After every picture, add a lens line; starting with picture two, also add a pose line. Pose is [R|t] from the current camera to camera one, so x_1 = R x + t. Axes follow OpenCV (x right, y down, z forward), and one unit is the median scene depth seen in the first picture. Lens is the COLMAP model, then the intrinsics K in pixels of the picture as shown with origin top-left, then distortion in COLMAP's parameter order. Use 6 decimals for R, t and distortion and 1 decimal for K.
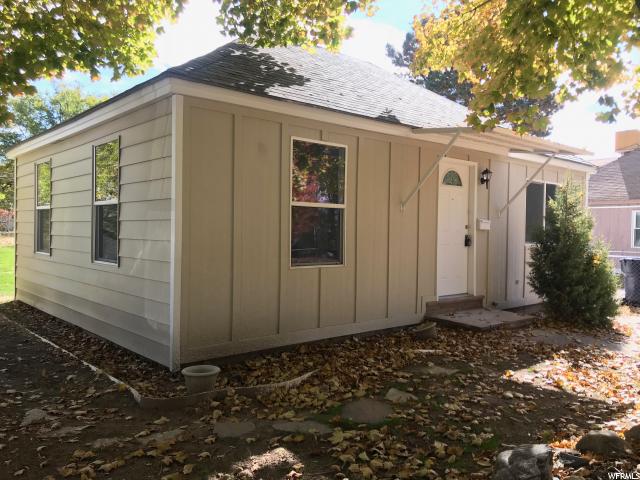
lens RADIAL K [[529.7, 0, 317.7], [0, 529.7, 233.7], [0, 0, 1]] dist [0.033803, -0.049475]
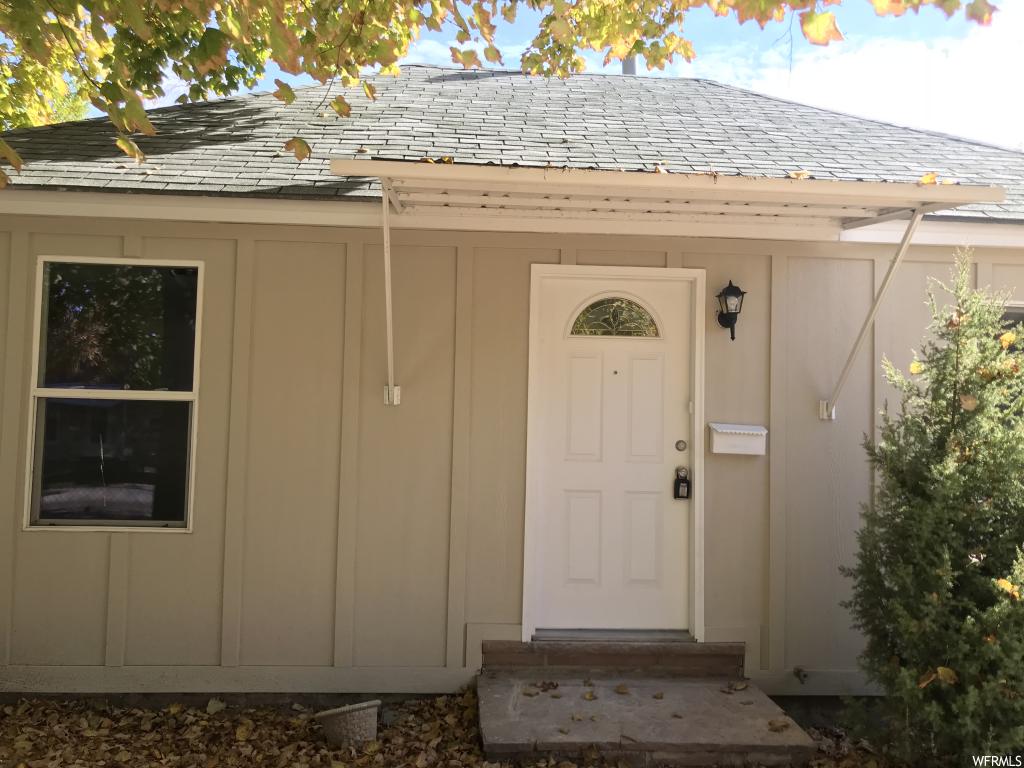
lens RADIAL K [[847.5, 0, 508.3], [0, 847.5, 374.0], [0, 0, 1]] dist [0.033803, -0.049475]
pose [[0.794017, -0.041603, -0.606470, 0.595114], [-0.014890, 0.996025, -0.087820, -0.009751], [0.607713, 0.078761, 0.790241, 0.503462]]
